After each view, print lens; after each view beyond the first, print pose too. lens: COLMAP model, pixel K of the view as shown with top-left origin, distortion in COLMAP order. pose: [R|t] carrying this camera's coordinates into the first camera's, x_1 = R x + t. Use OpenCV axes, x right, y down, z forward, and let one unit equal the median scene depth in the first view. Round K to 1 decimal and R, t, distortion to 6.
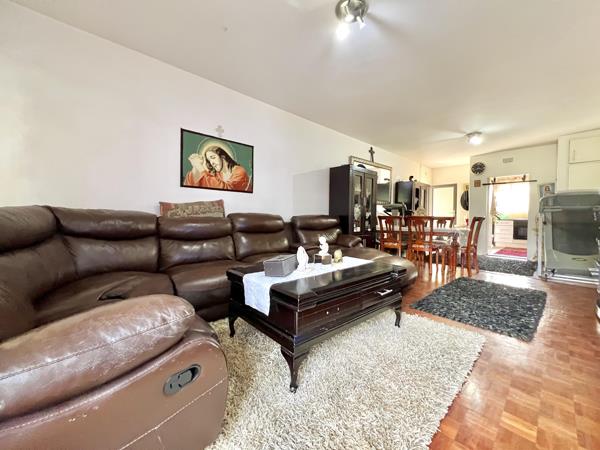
lens RADIAL K [[239.3, 0, 297.2], [0, 239.3, 223.3], [0, 0, 1]] dist [-0.001637, 0.000568]
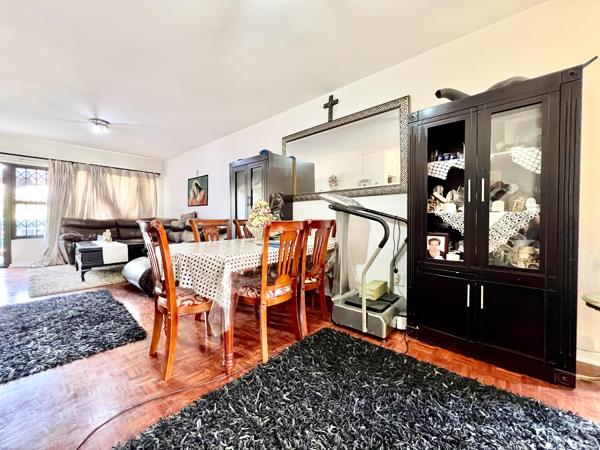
lens RADIAL K [[239.3, 0, 297.2], [0, 239.3, 223.3], [0, 0, 1]] dist [-0.001637, 0.000568]
pose [[0.098036, 0.025046, -0.994868, 1.518424], [-0.017802, 0.999567, 0.023410, -0.061649], [0.995024, 0.015416, 0.098440, 1.541199]]
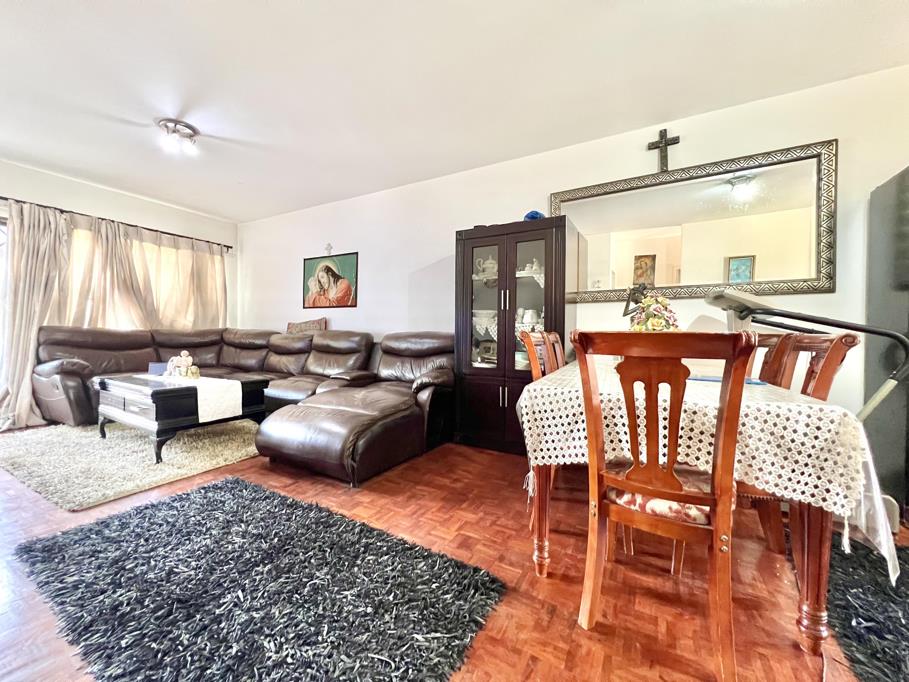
lens RADIAL K [[362.5, 0, 450.3], [0, 362.5, 338.4], [0, 0, 1]] dist [-0.001637, 0.000568]
pose [[0.309259, 0.020592, -0.950755, 1.247720], [-0.026308, 0.999568, 0.013092, -0.042926], [0.950614, 0.020964, 0.309667, 0.996076]]
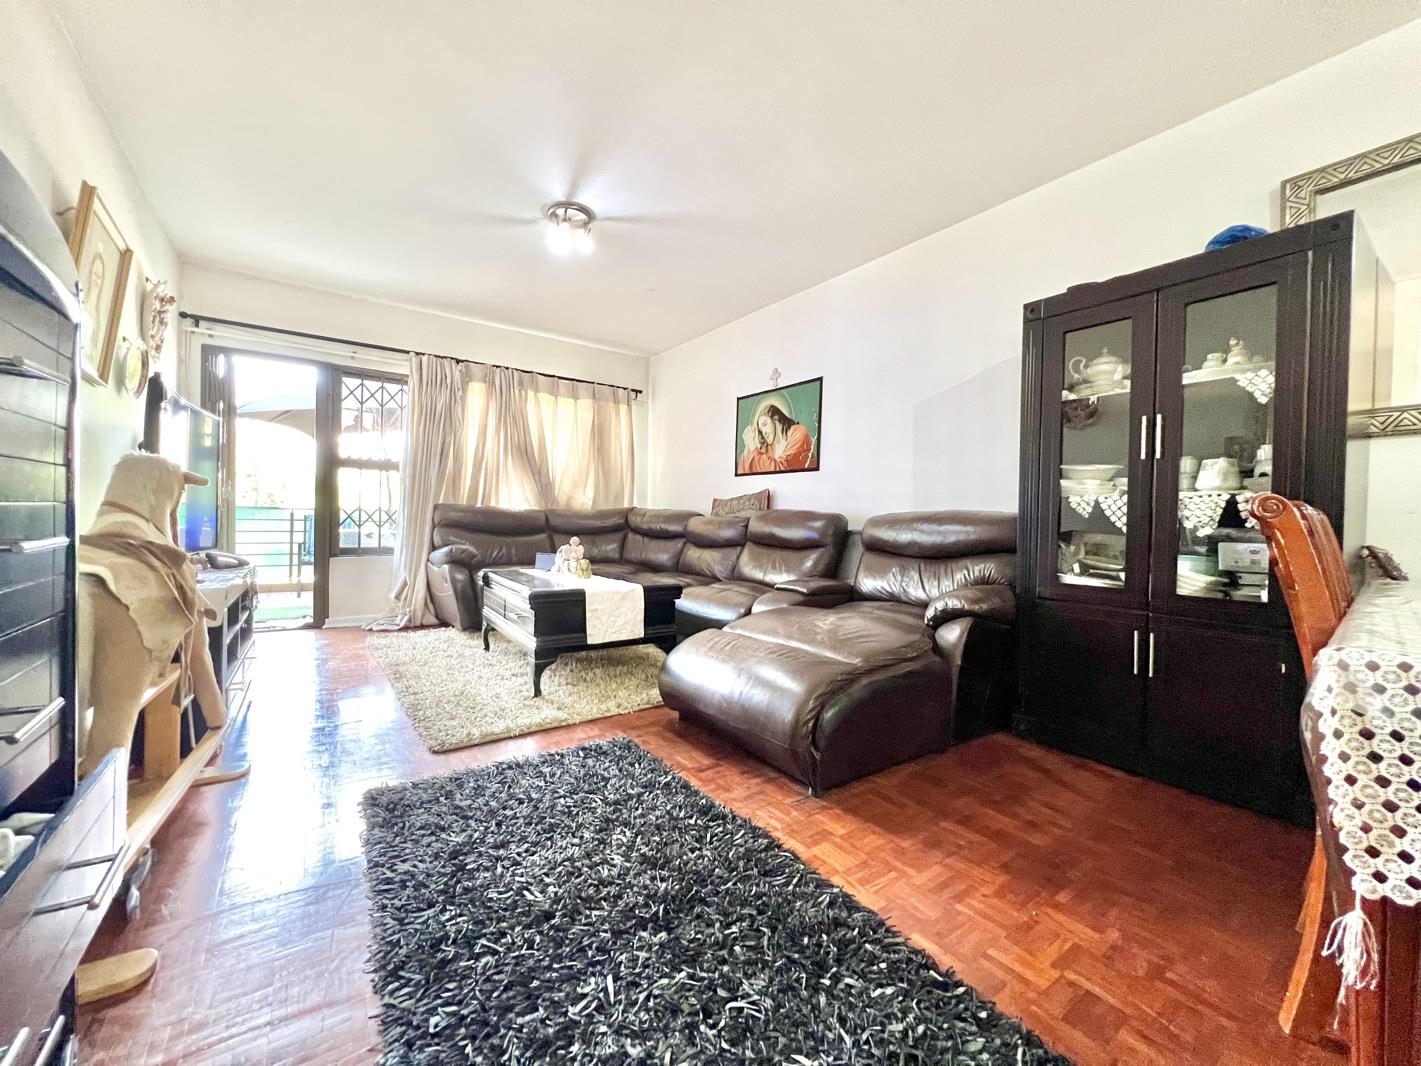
lens RADIAL K [[566.7, 0, 703.9], [0, 566.7, 528.9], [0, 0, 1]] dist [-0.001637, 0.000568]
pose [[-0.129069, 0.022034, -0.991391, 1.117255], [-0.032451, 0.999124, 0.026431, -0.028928], [0.991105, 0.035583, -0.128241, 0.993812]]
